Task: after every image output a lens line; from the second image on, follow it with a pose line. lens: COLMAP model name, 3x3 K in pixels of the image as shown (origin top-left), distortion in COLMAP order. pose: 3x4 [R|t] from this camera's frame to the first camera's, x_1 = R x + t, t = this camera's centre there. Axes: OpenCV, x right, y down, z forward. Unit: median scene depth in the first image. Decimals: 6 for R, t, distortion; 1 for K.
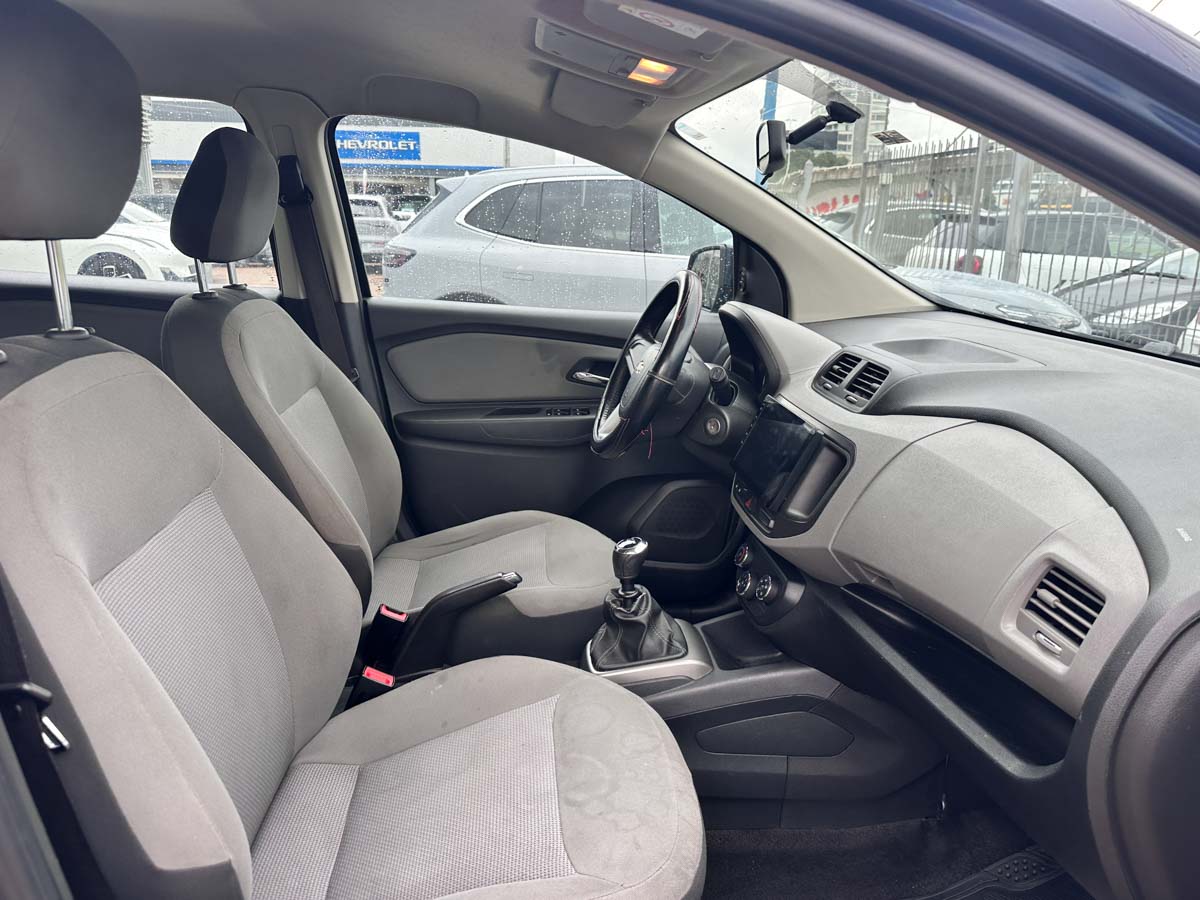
lens RADIAL K [[845.7, 0, 575.6], [0, 845.7, 444.5], [0, 0, 1]] dist [0.163950, -0.299951]
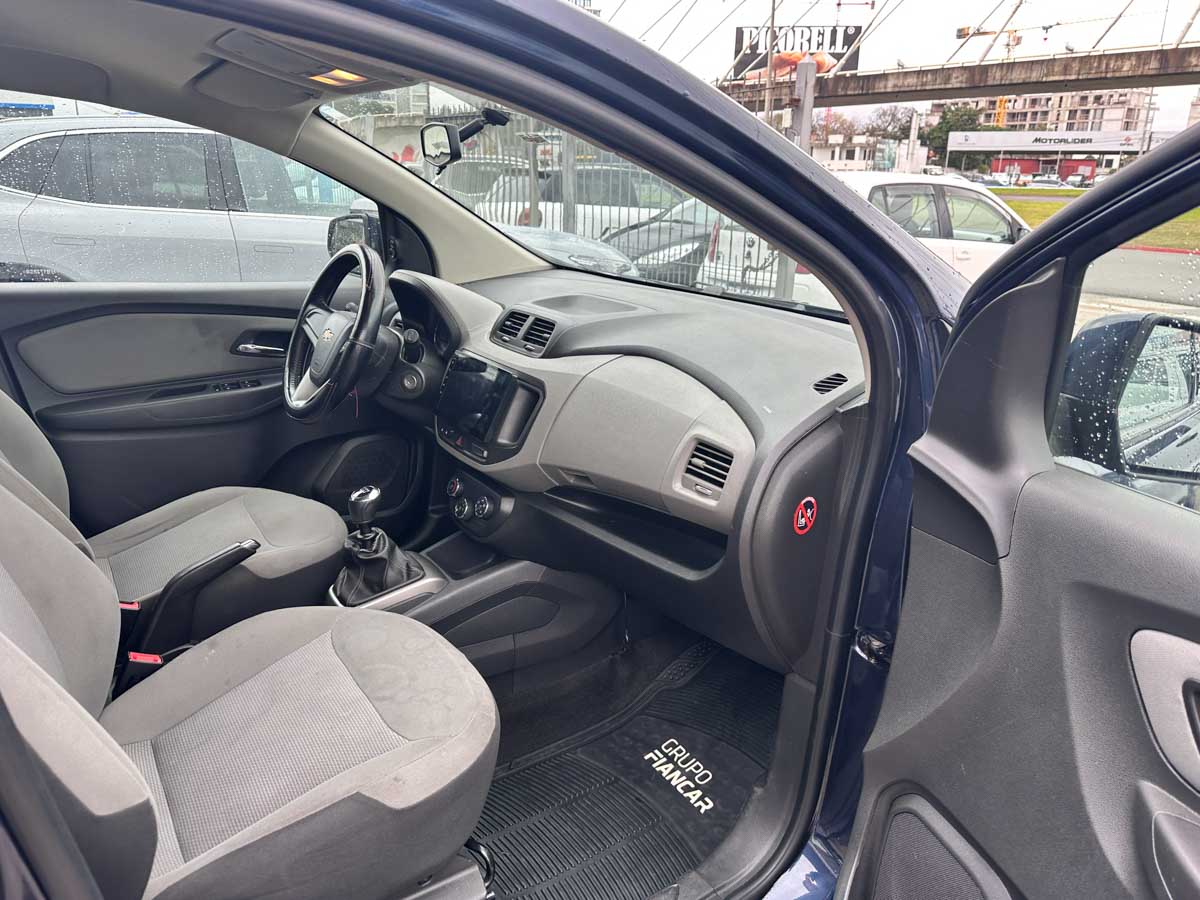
lens RADIAL K [[853.4, 0, 600.0], [0, 853.4, 450.0], [0, 0, 1]] dist [0.058943, -0.054082]
pose [[0.872709, -0.151011, 0.464300, -0.181257], [0.122645, 0.988278, 0.090906, -0.004656], [-0.472586, -0.022390, 0.881000, -0.156494]]
